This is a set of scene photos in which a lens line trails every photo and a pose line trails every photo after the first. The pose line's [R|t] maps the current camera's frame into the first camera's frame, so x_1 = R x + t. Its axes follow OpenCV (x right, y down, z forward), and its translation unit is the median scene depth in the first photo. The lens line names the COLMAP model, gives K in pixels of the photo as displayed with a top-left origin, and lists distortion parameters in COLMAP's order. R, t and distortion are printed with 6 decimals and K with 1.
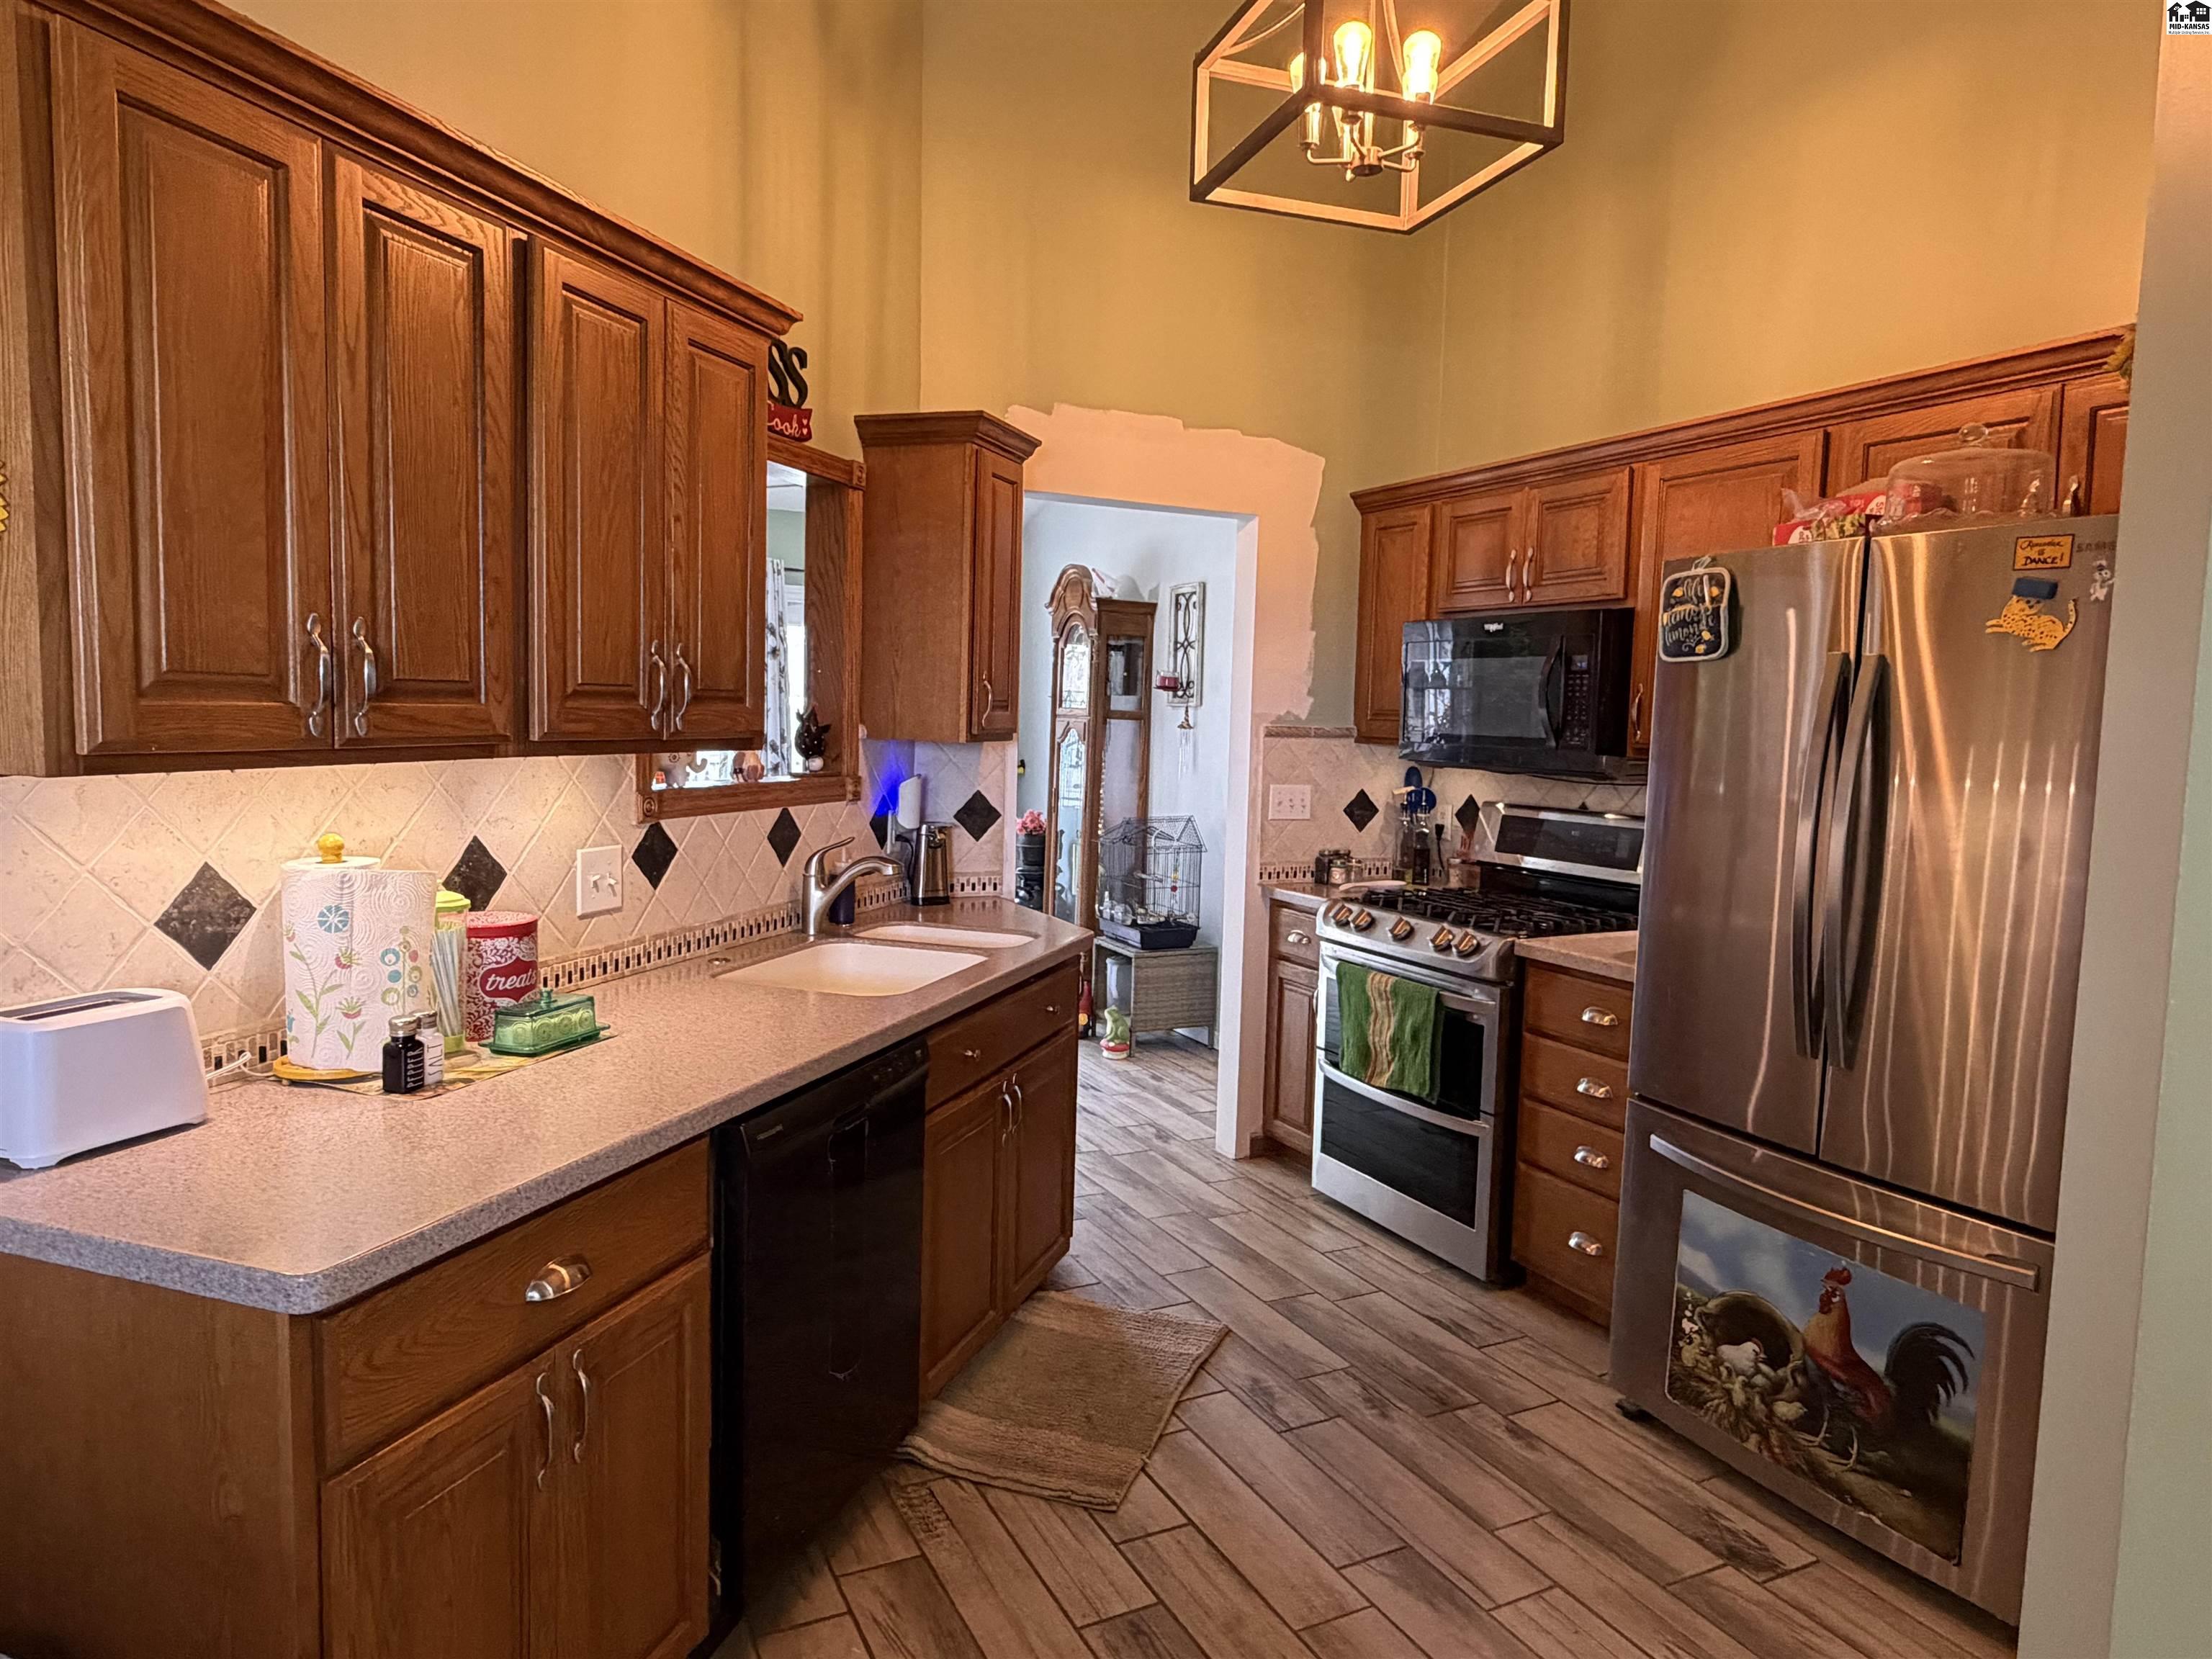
lens RADIAL K [[1352.9, 0, 1106.0], [0, 1352.9, 829.5], [0, 0, 1]] dist [0.000494, 0.000052]
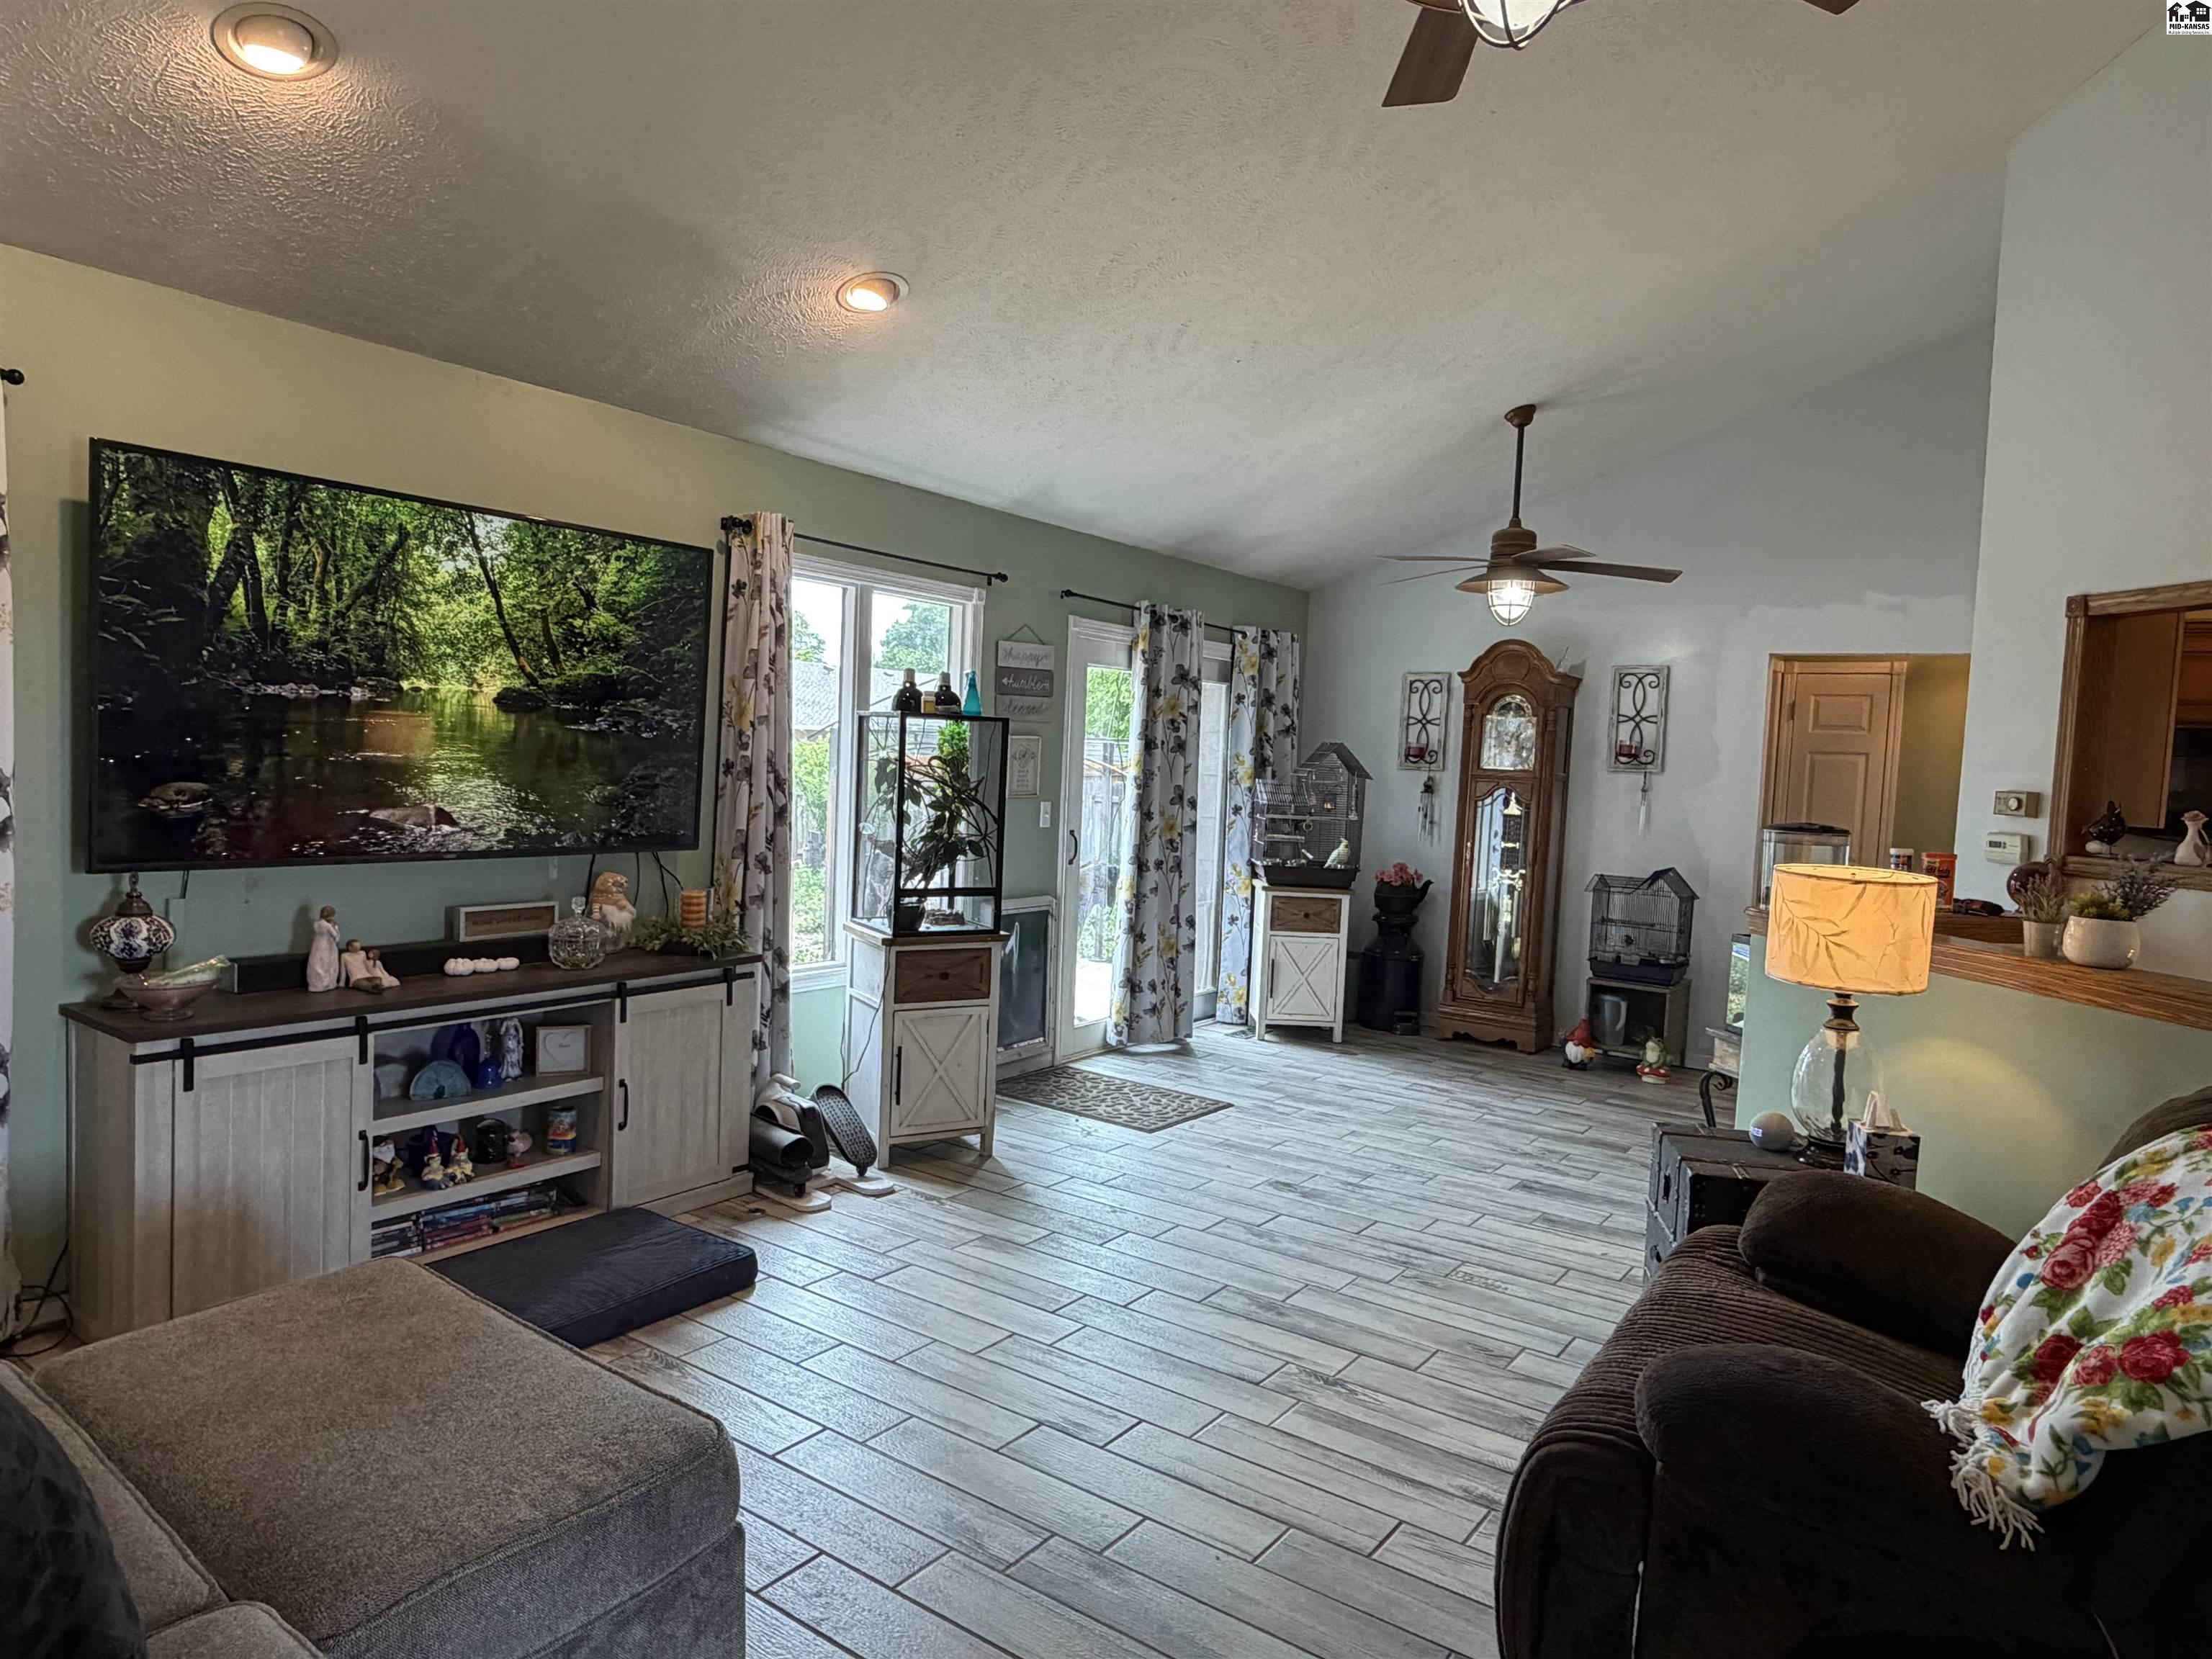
lens RADIAL K [[1367.5, 0, 1093.1], [0, 1367.5, 834.4], [0, 0, 1]] dist [0.004593, -0.001437]
pose [[0.888424, -0.016474, 0.458727, -1.586249], [0.020579, 0.999780, -0.003952, -0.077385], [-0.458561, 0.012951, 0.888568, 0.322027]]
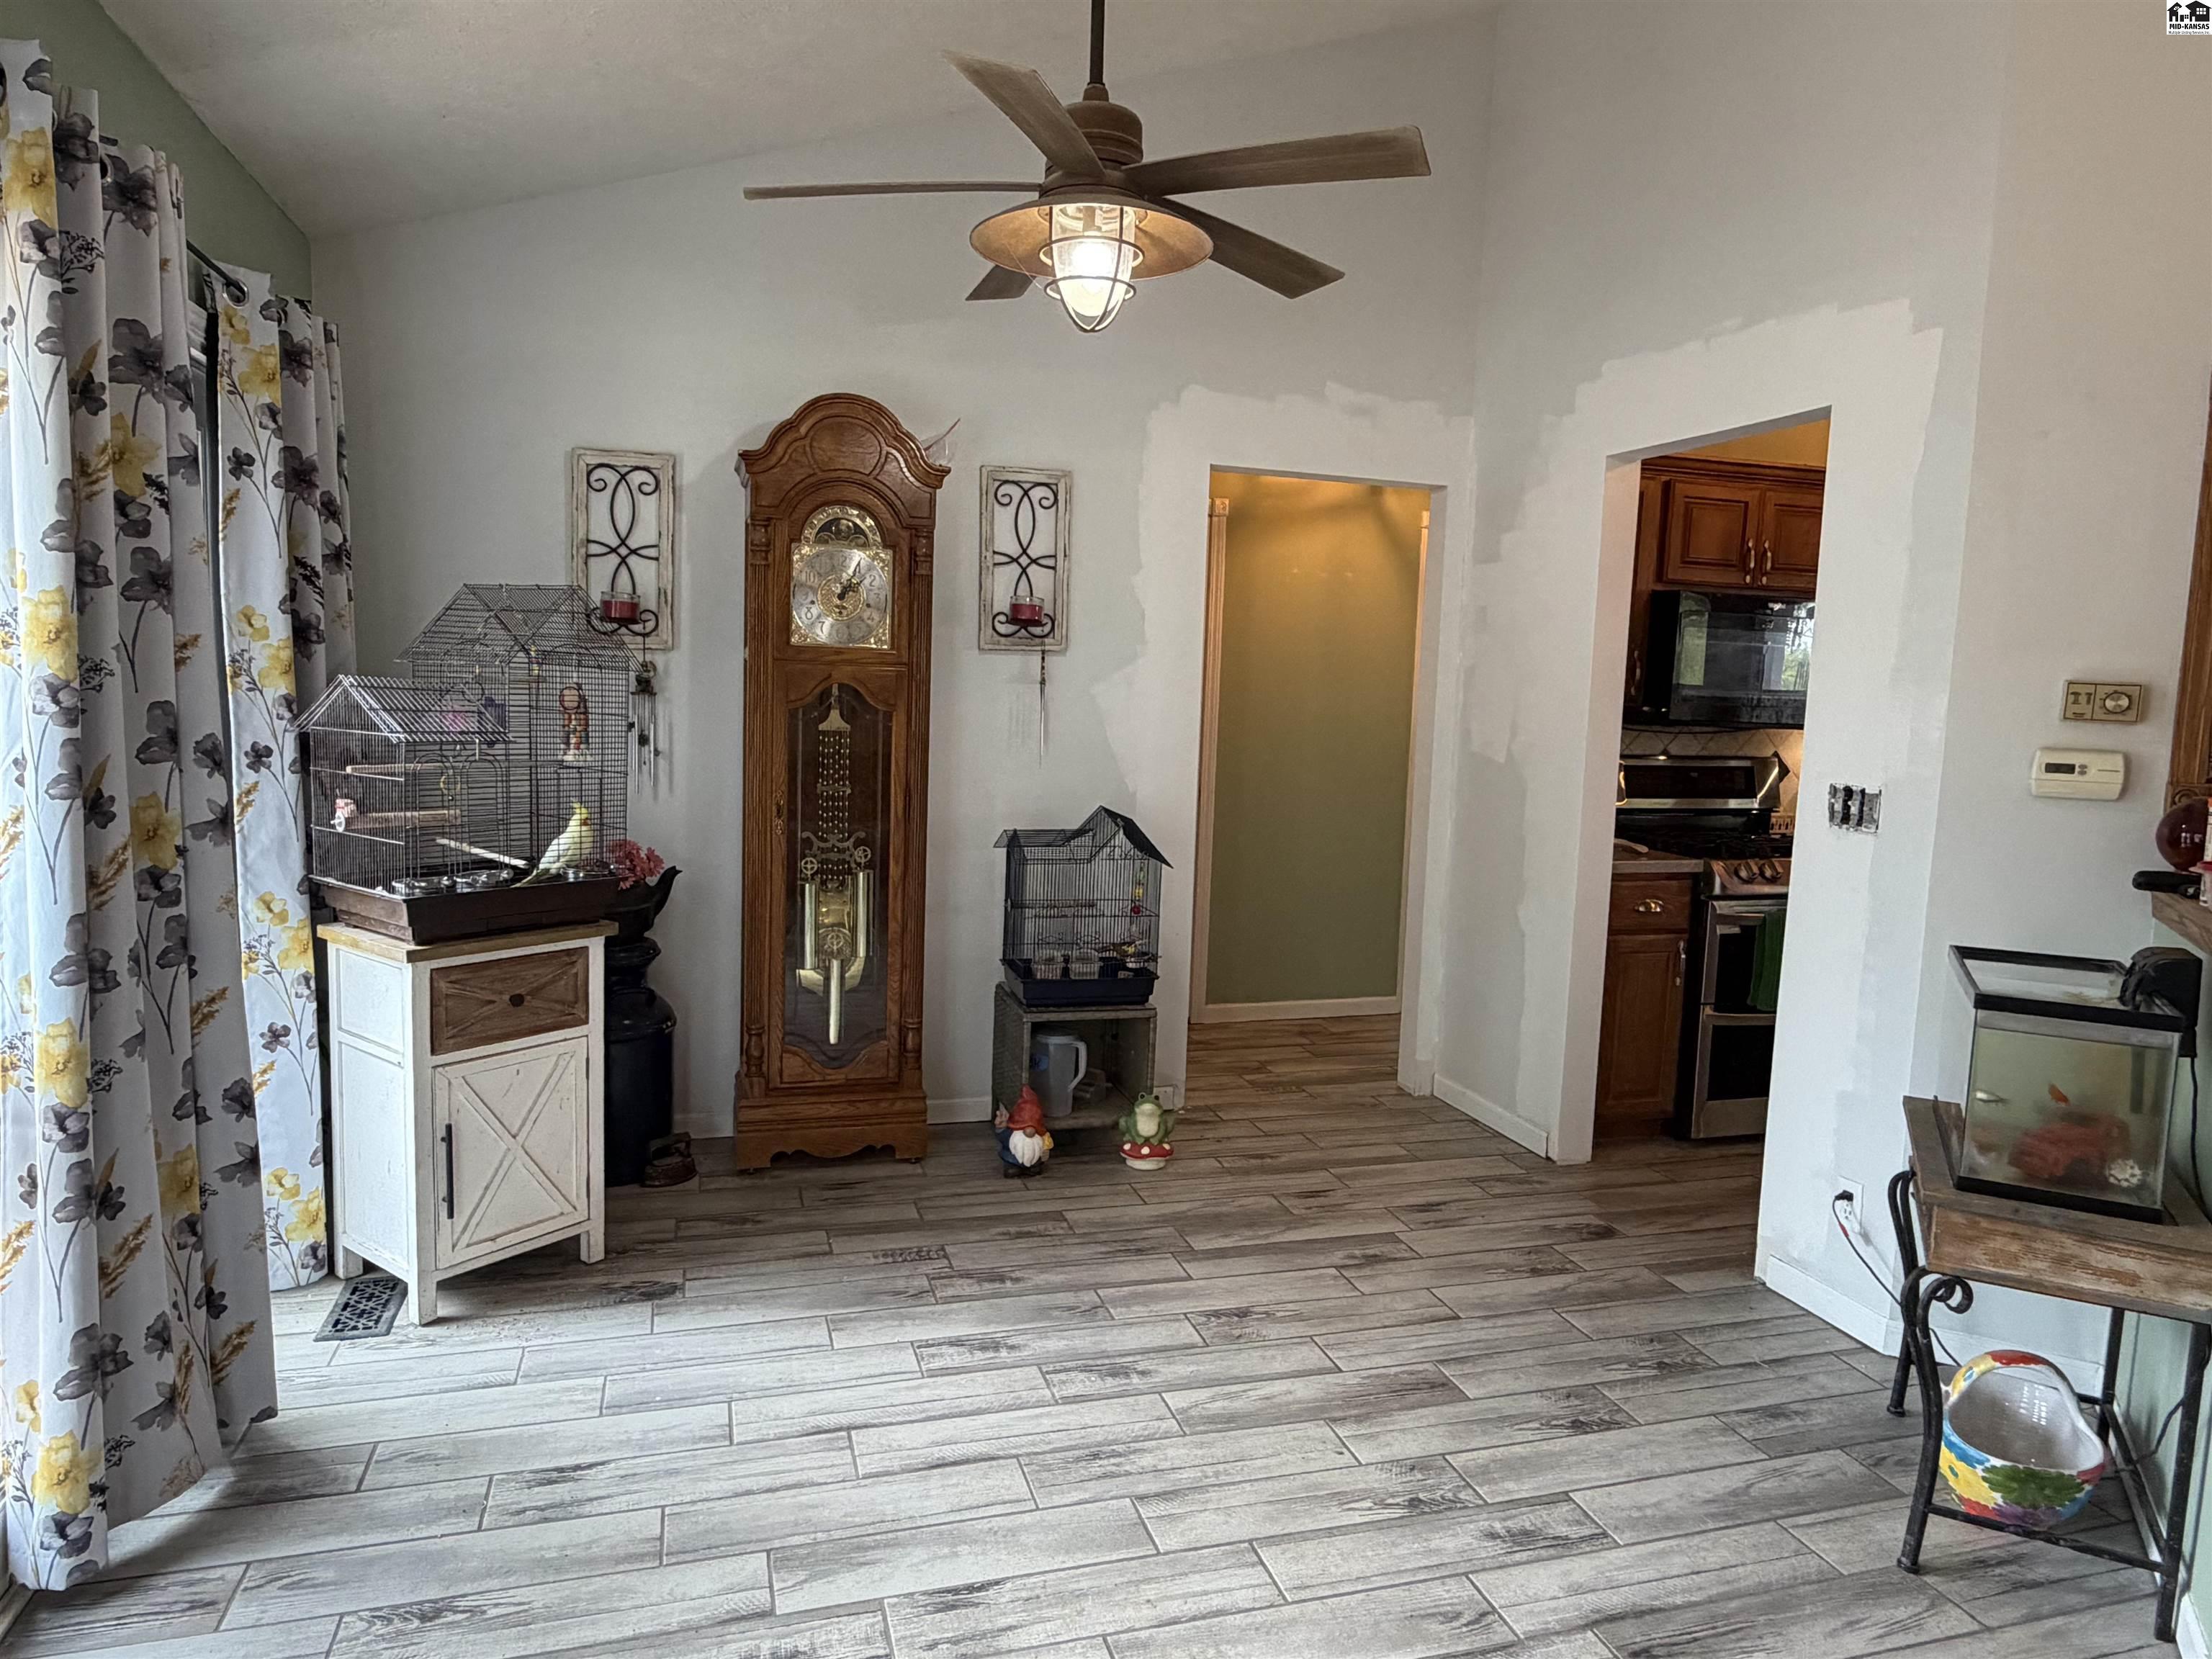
lens RADIAL K [[1367.4, 0, 1097.0], [0, 1367.4, 830.3], [0, 0, 1]] dist [-0.001364, 0.002522]
pose [[0.183457, -0.130839, 0.974282, -1.111391], [0.056568, 0.990866, 0.122415, -0.150135], [-0.981399, 0.032656, 0.189182, 1.499350]]
